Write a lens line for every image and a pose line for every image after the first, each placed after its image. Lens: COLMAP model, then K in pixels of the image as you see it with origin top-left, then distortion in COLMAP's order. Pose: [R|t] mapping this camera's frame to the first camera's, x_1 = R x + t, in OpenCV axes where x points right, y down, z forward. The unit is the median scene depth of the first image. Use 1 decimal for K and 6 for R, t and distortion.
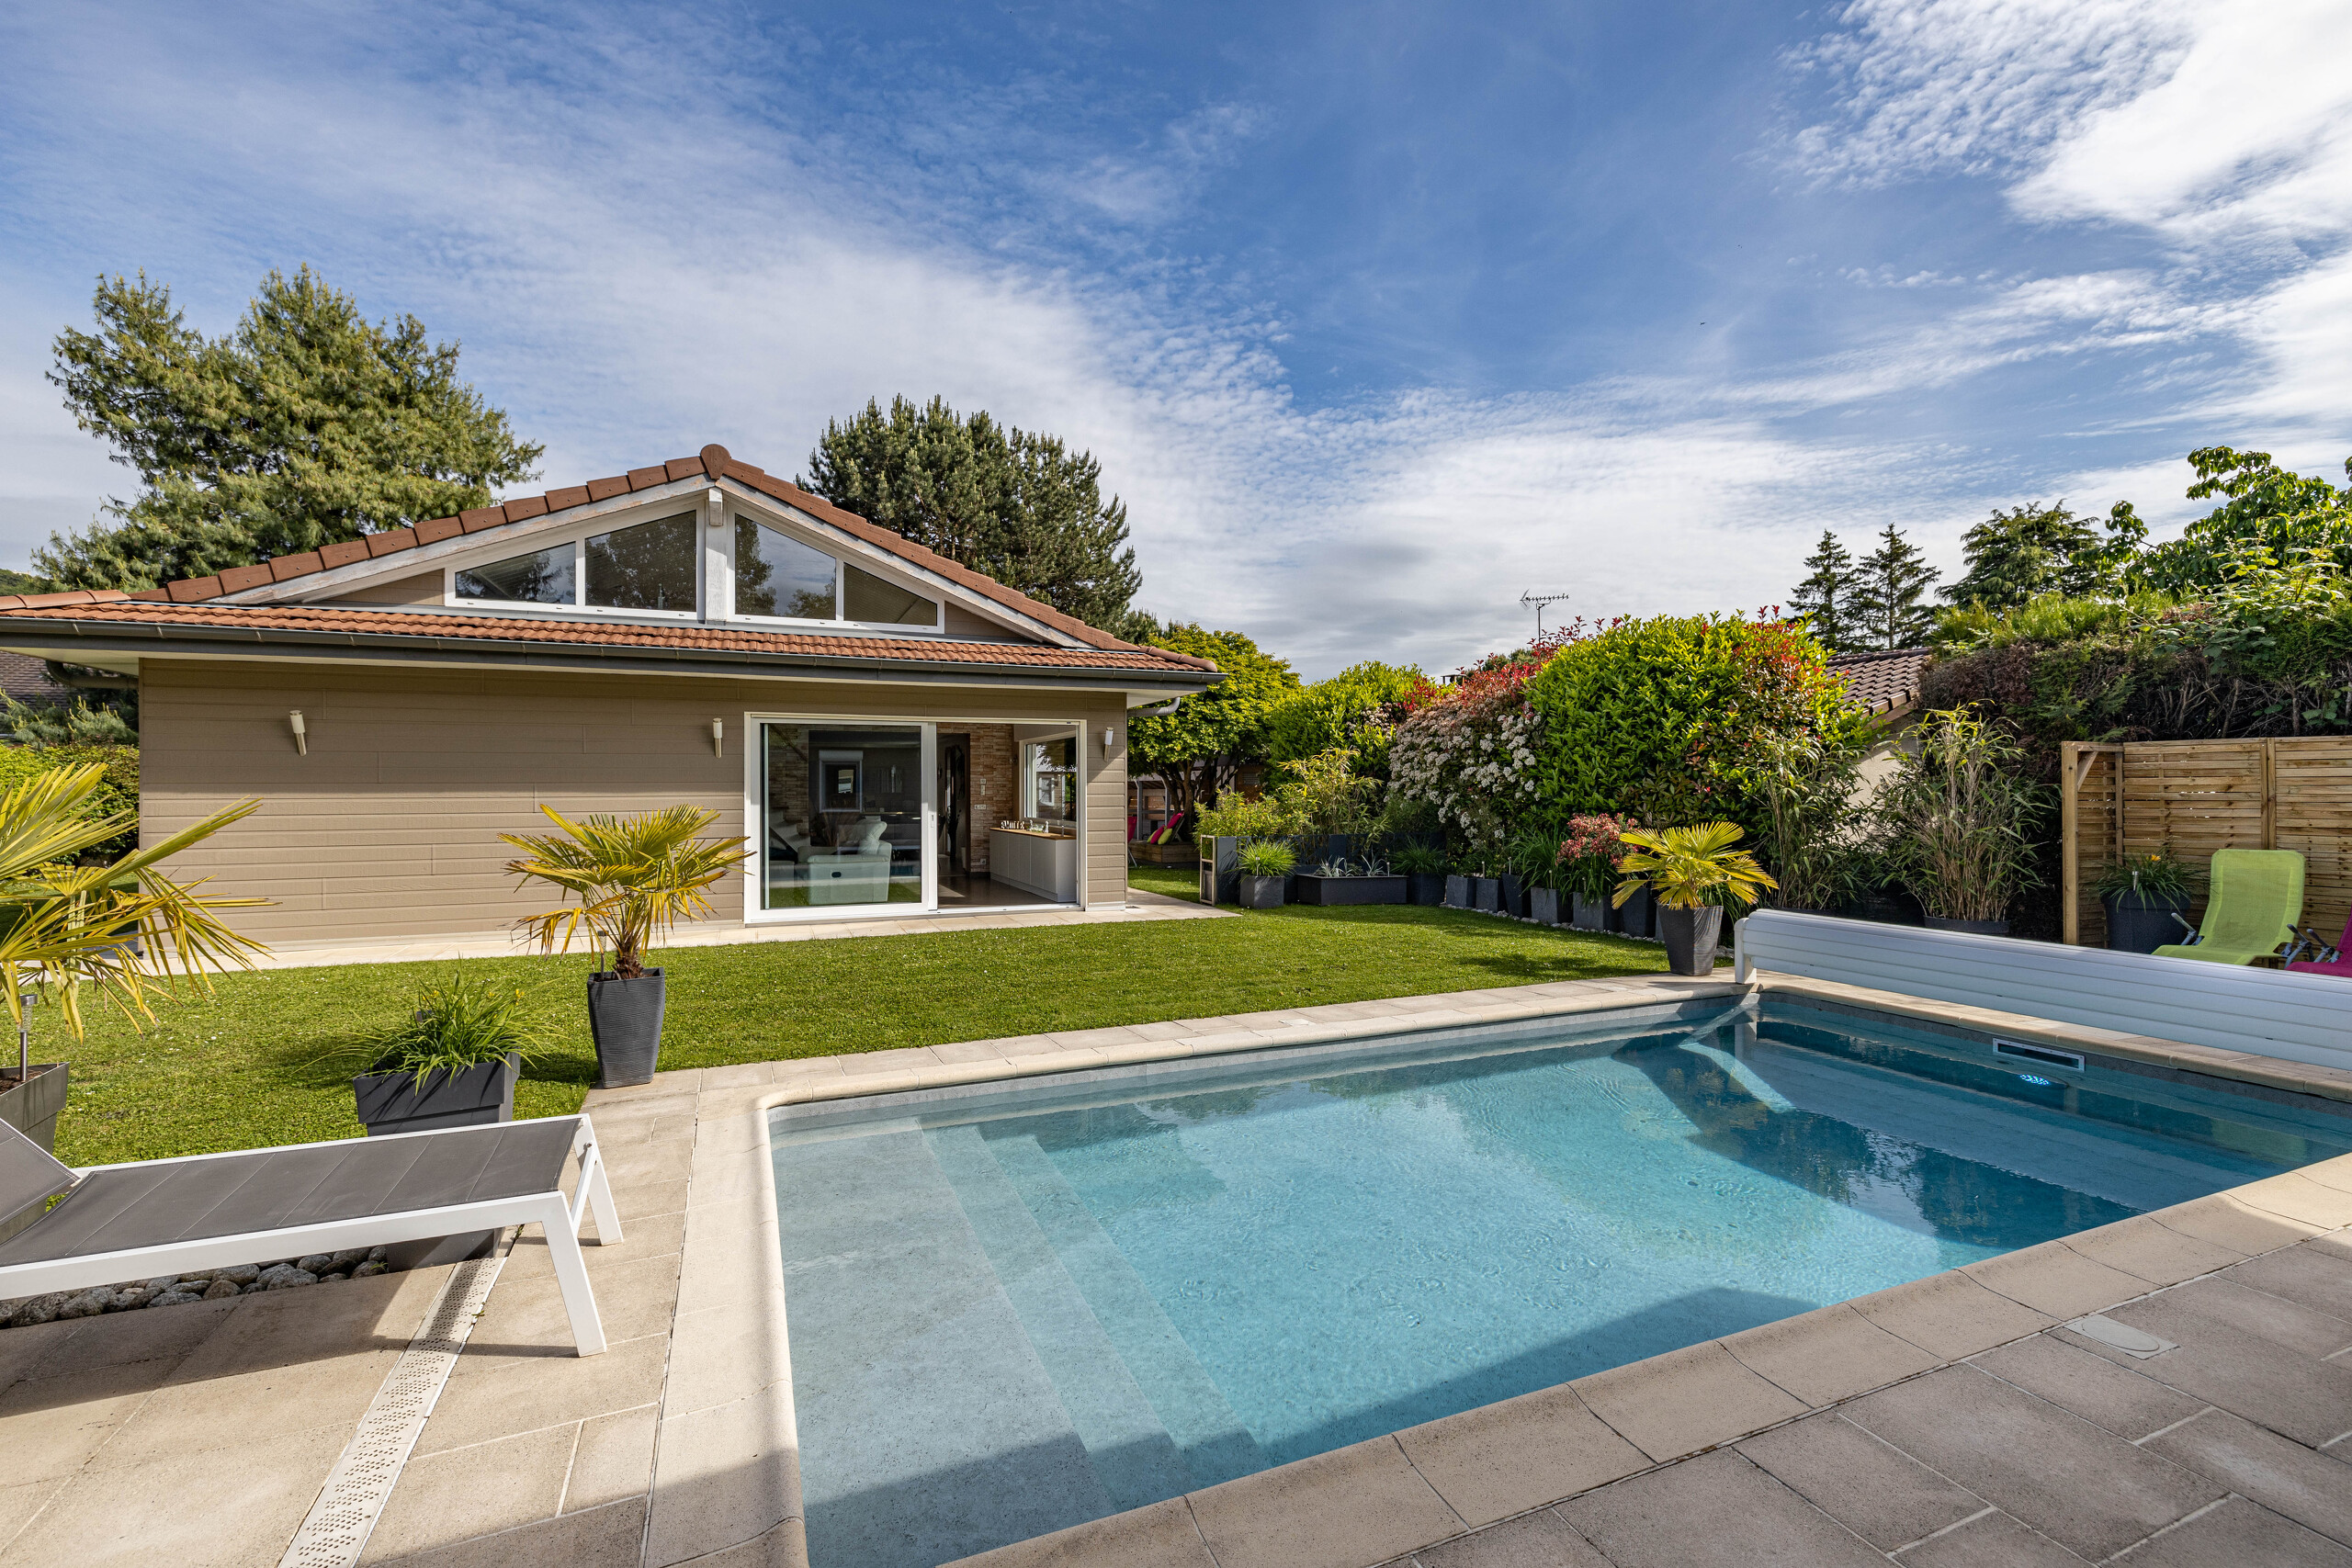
lens RADIAL K [[1008.3, 0, 1163.1], [0, 1008.3, 782.9], [0, 0, 1]] dist [-0.001564, -0.000539]
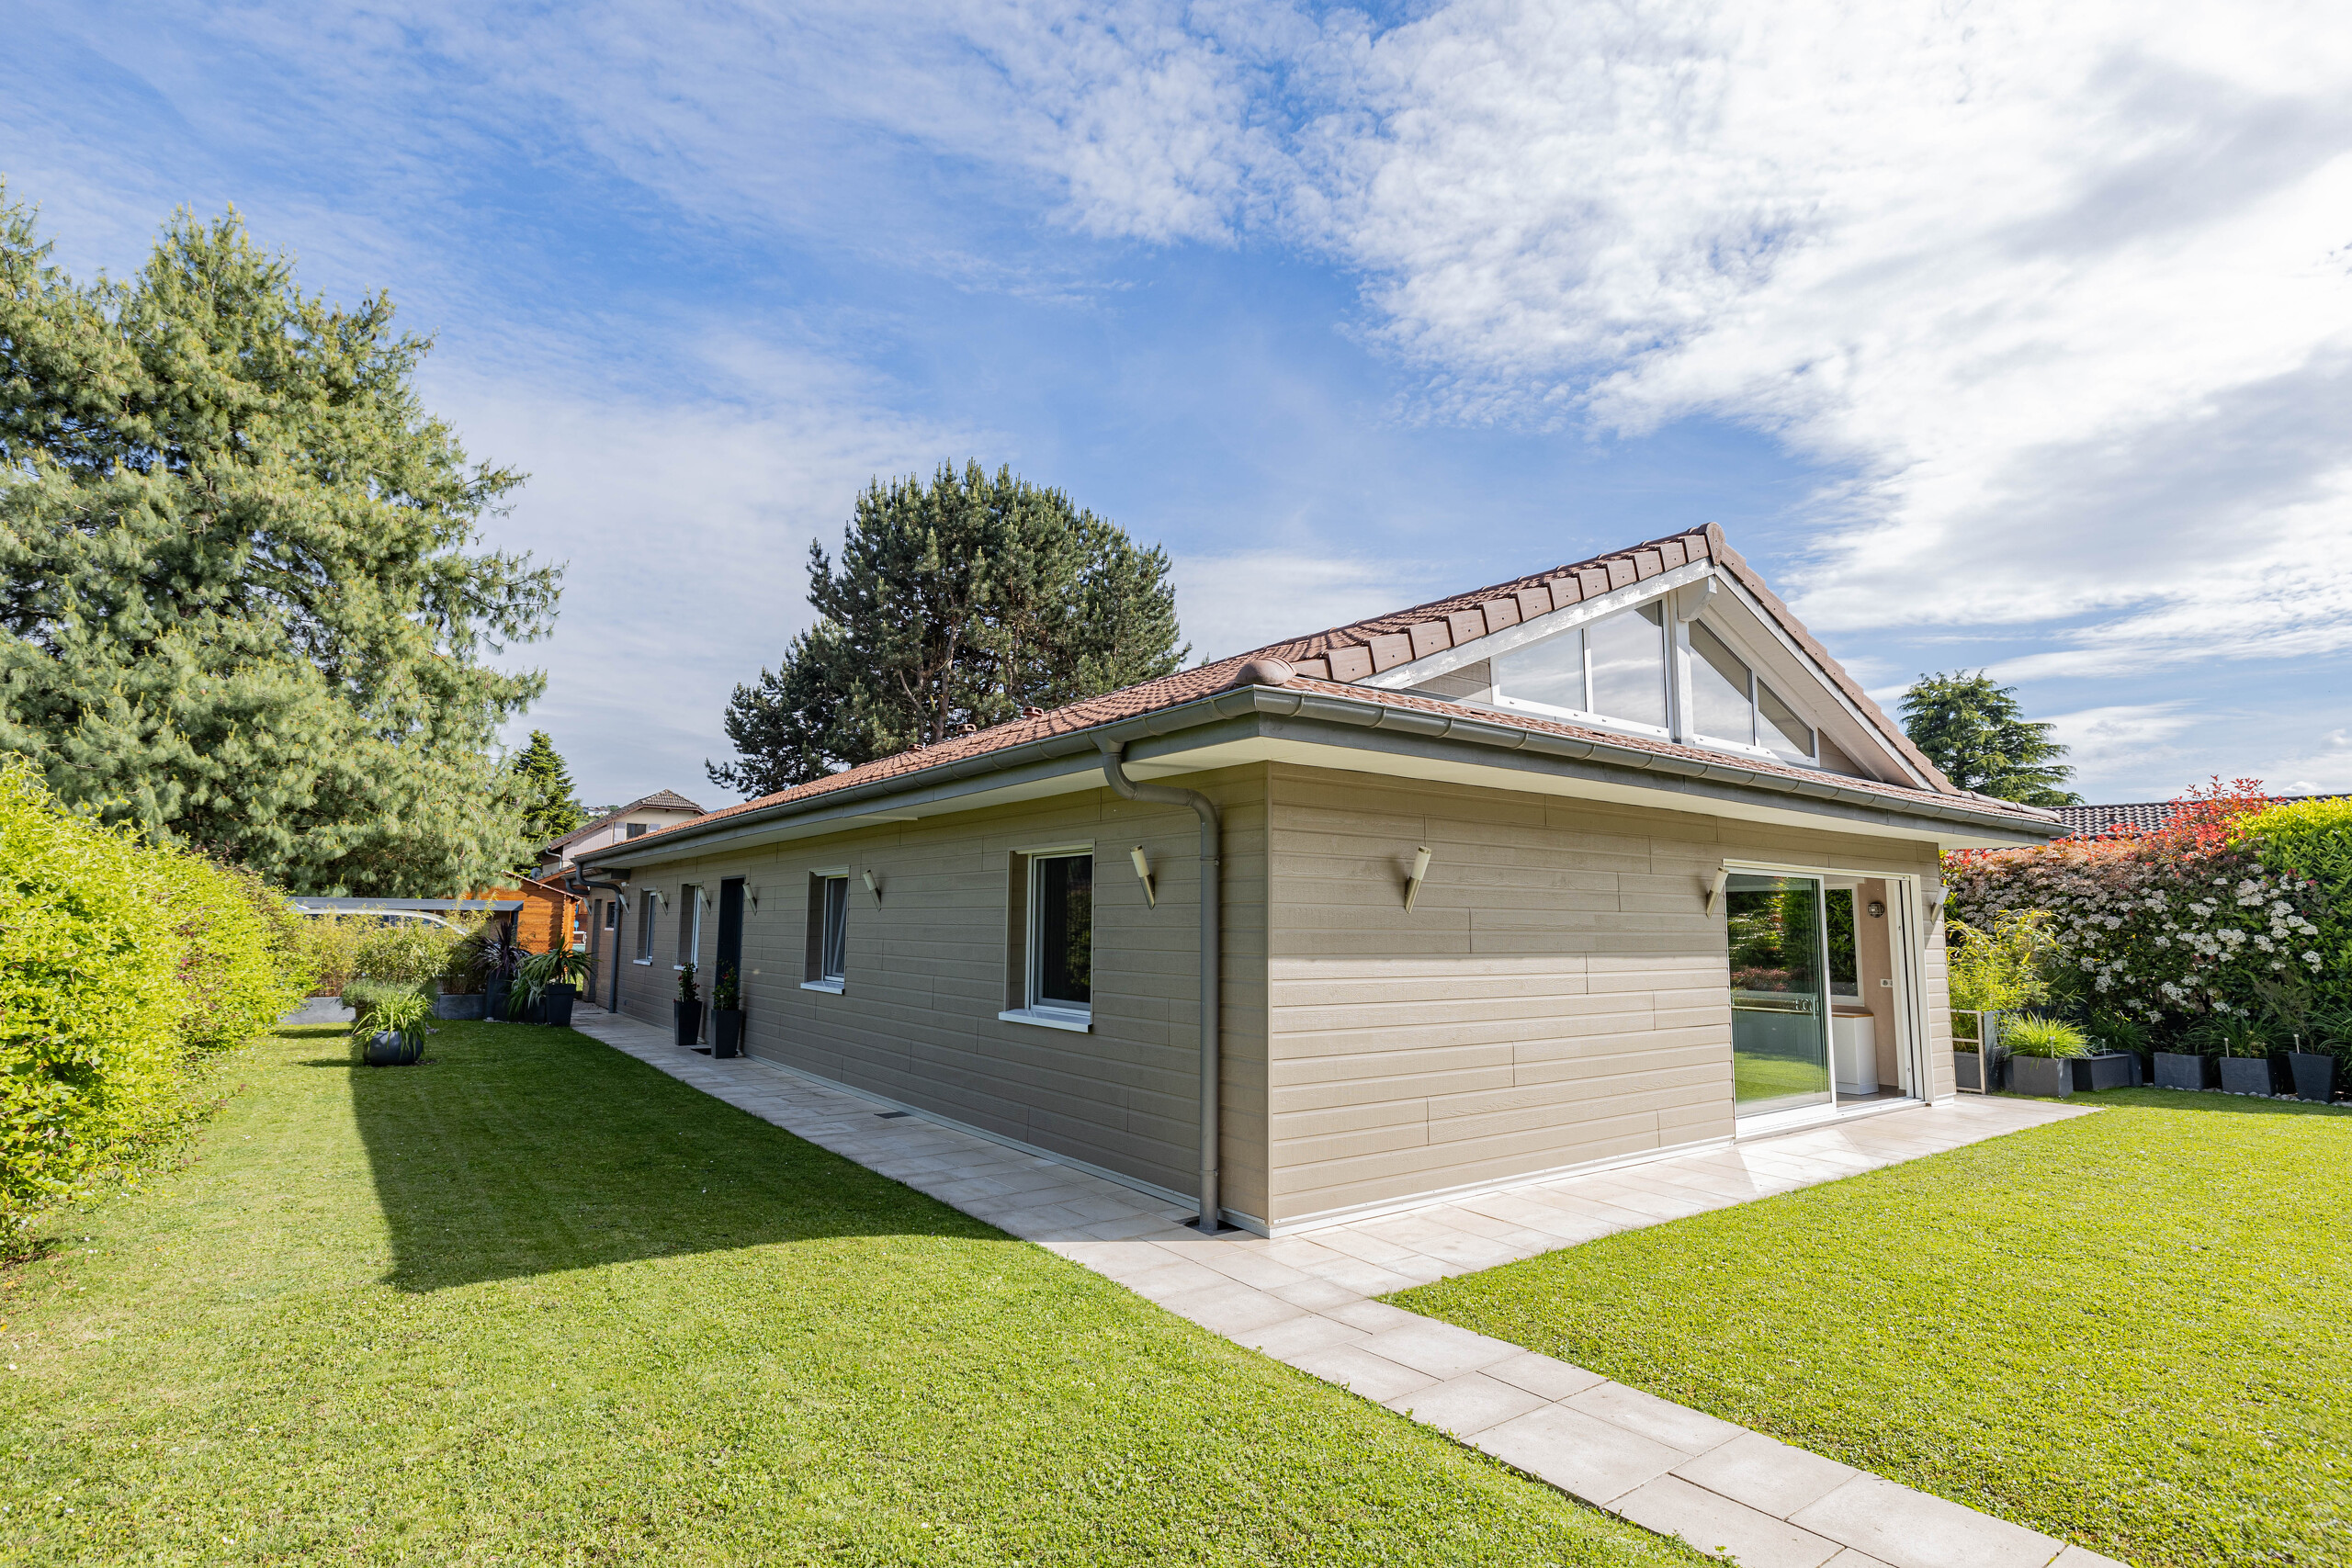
lens RADIAL K [[1135.0, 0, 1162.1], [0, 1135.0, 784.3], [0, 0, 1]] dist [-0.009810, 0.000765]
pose [[0.971604, 0.042147, 0.232829, -0.400224], [-0.014795, 0.992904, -0.117995, -0.007368], [-0.236150, 0.111200, 0.965333, 0.098297]]
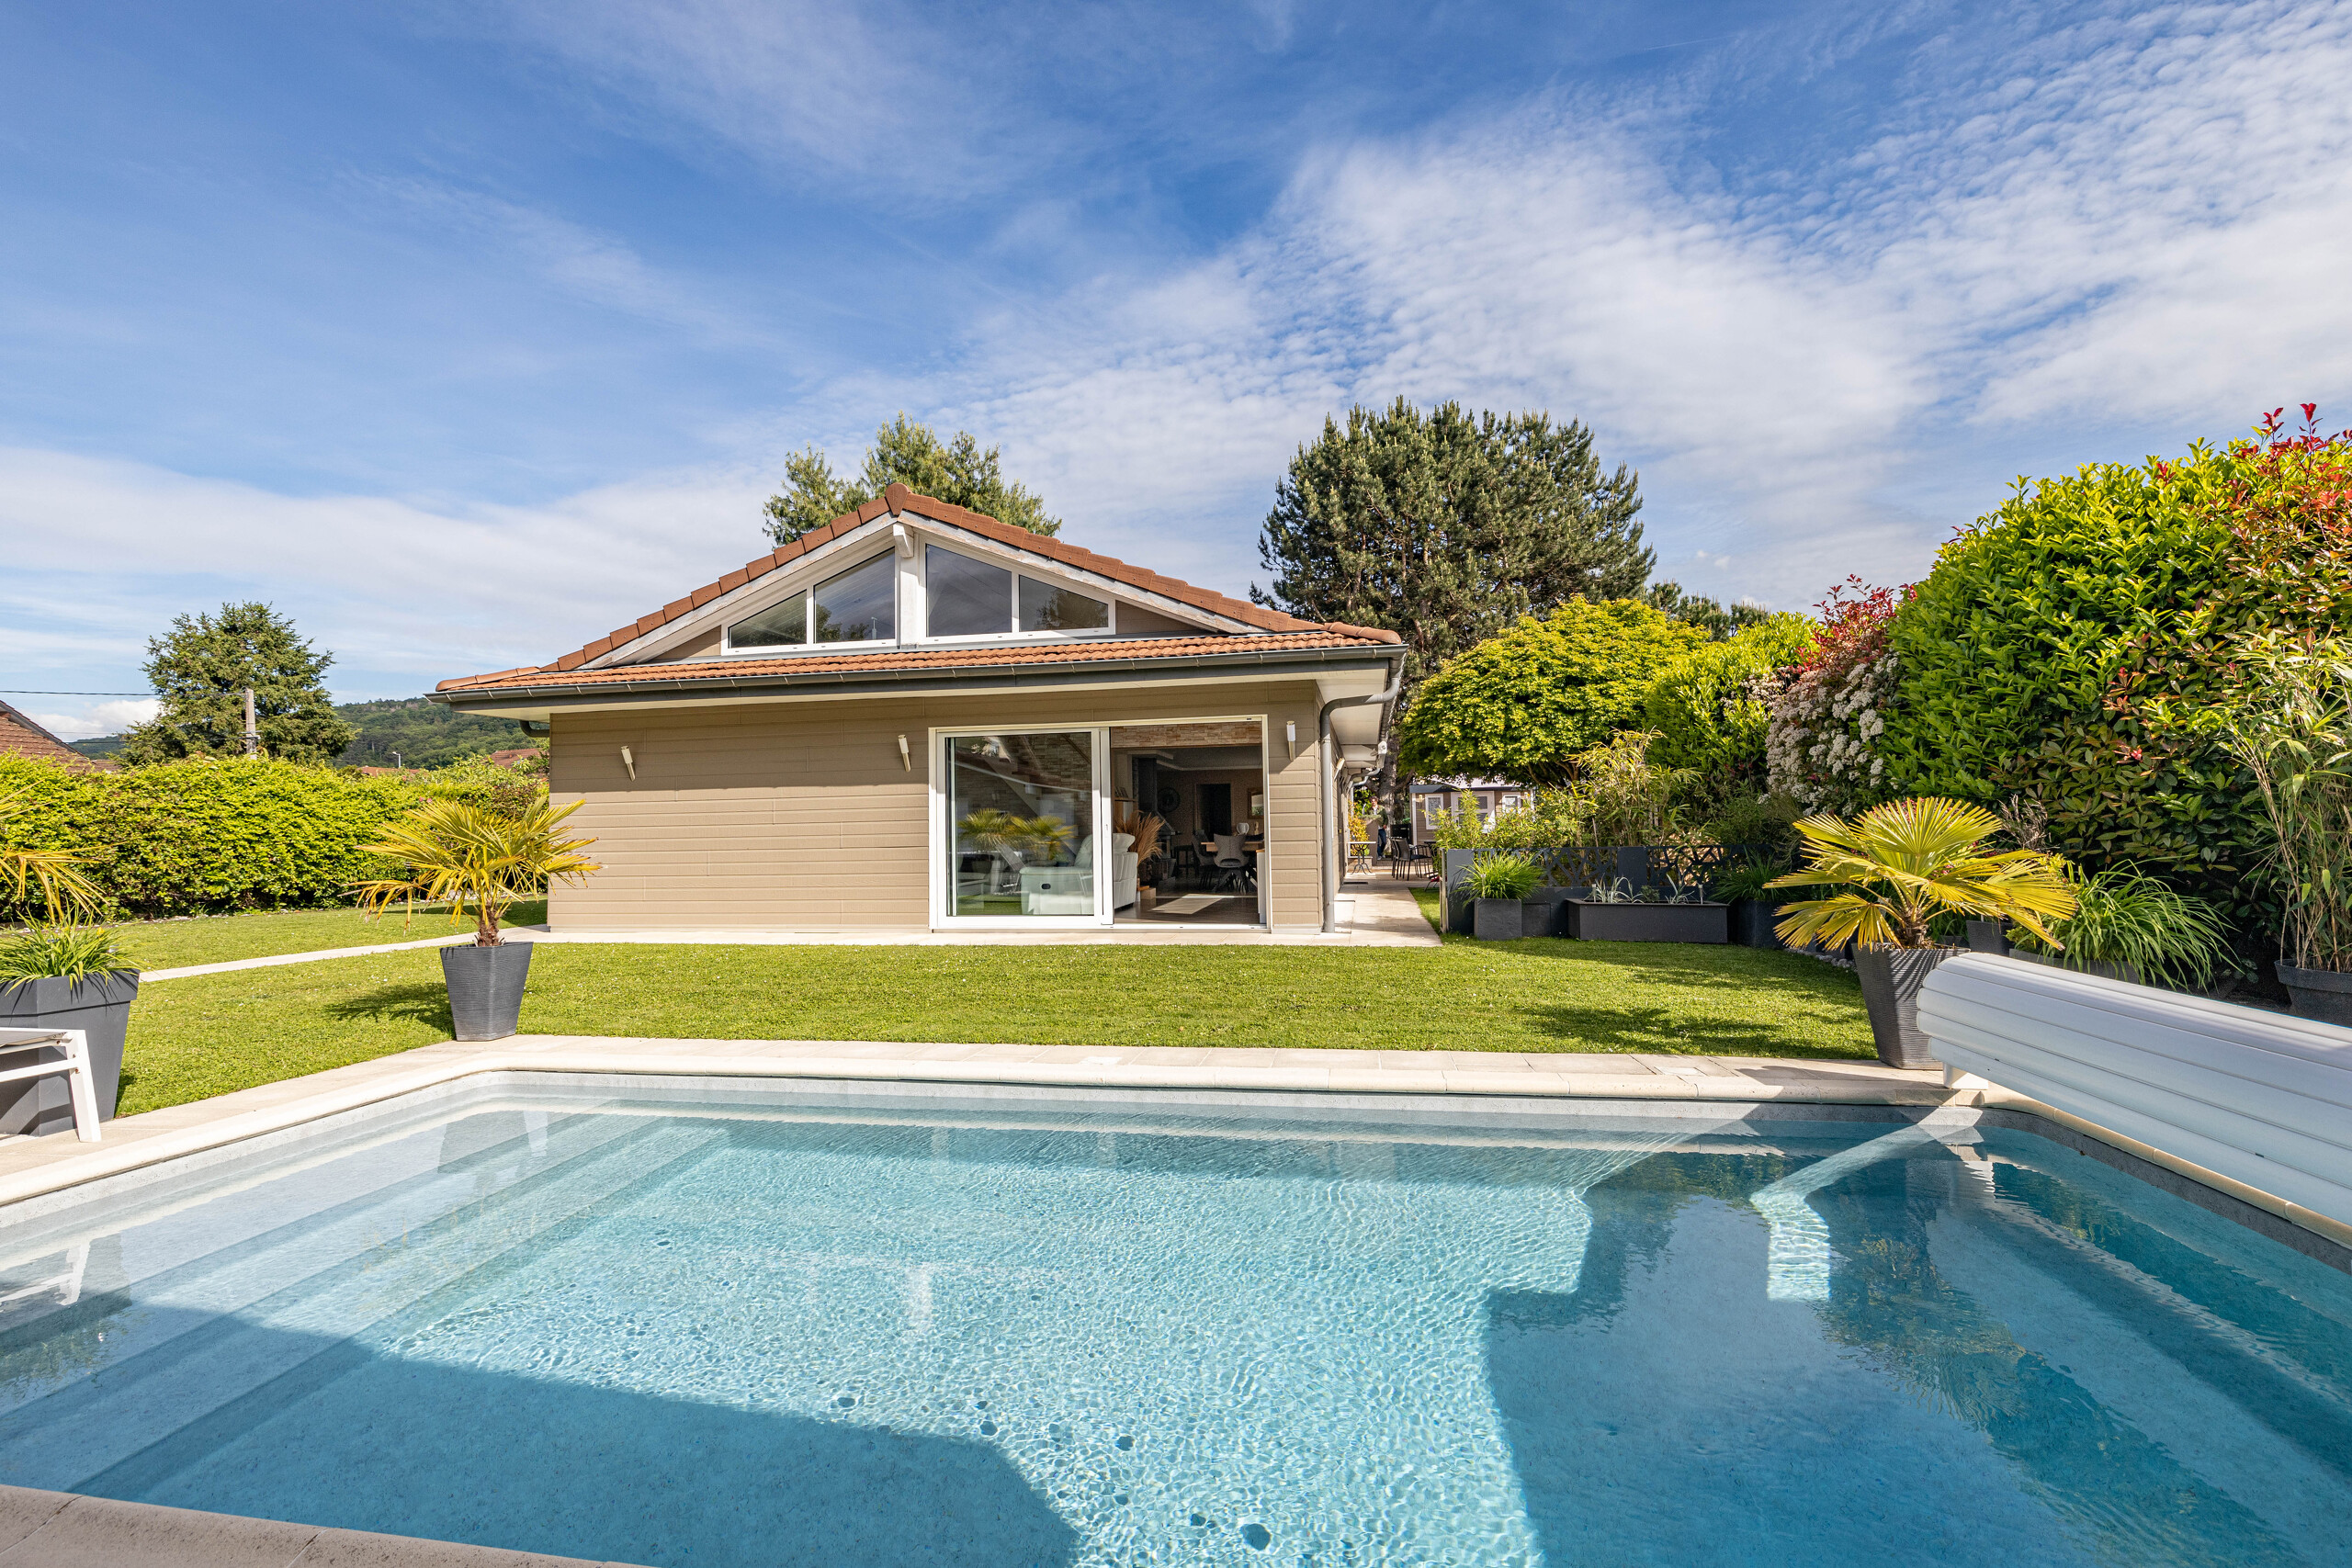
lens RADIAL K [[1050.7, 0, 1168.3], [0, 1050.7, 782.3], [0, 0, 1]] dist [-0.002128, 0.000028]
pose [[0.840503, -0.036724, -0.540561, 0.149446], [0.019951, 0.999121, -0.036855, 0.012554], [0.541440, 0.020192, 0.840497, 0.080077]]
